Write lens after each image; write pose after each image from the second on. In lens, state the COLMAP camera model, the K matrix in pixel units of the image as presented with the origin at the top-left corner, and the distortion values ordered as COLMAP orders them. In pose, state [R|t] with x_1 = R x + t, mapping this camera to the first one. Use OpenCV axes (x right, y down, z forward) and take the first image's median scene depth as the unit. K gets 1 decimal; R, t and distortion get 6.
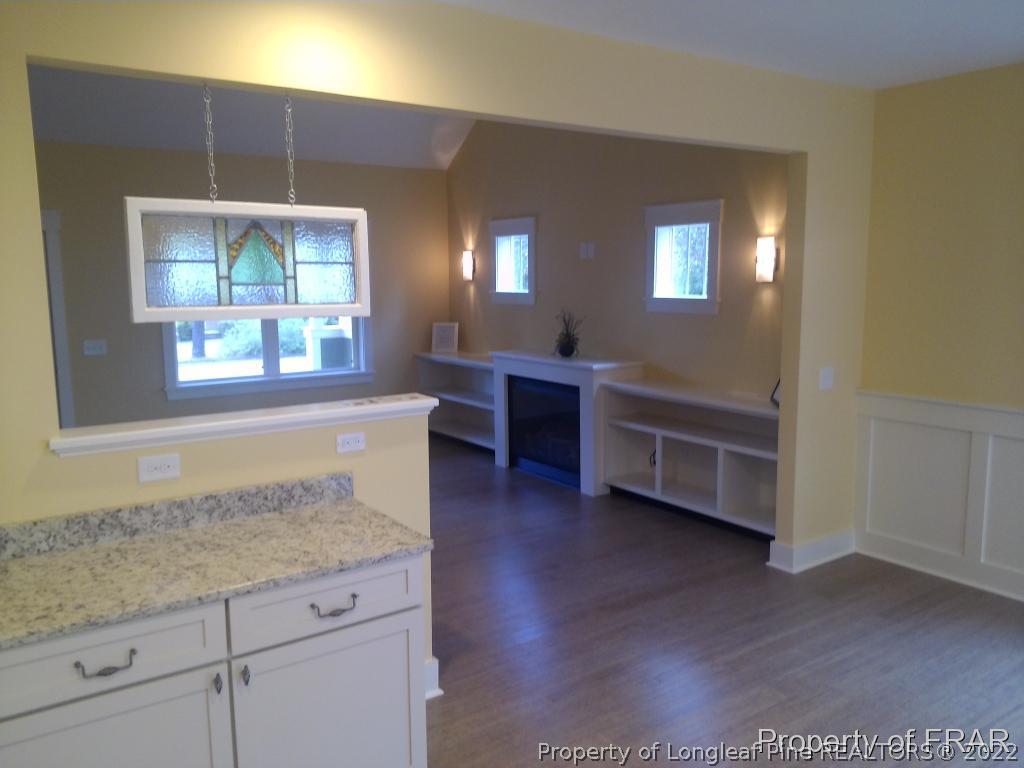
lens RADIAL K [[838.1, 0, 521.9], [0, 838.1, 383.4], [0, 0, 1]] dist [0.075189, -0.075479]
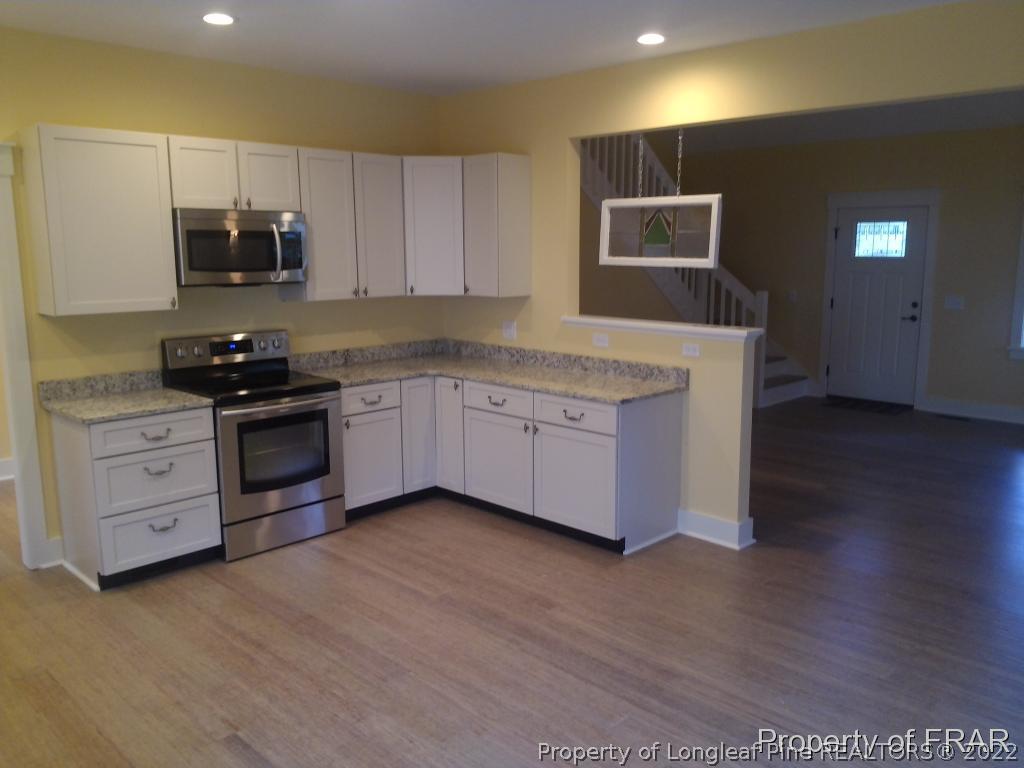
lens RADIAL K [[838.1, 0, 507.8], [0, 838.1, 384.1], [0, 0, 1]] dist [0.075189, -0.075479]
pose [[0.155035, 0.167683, -0.973574, 0.602537], [-0.131306, 0.980244, 0.147922, -0.024635], [0.979144, 0.104903, 0.173990, 0.200001]]
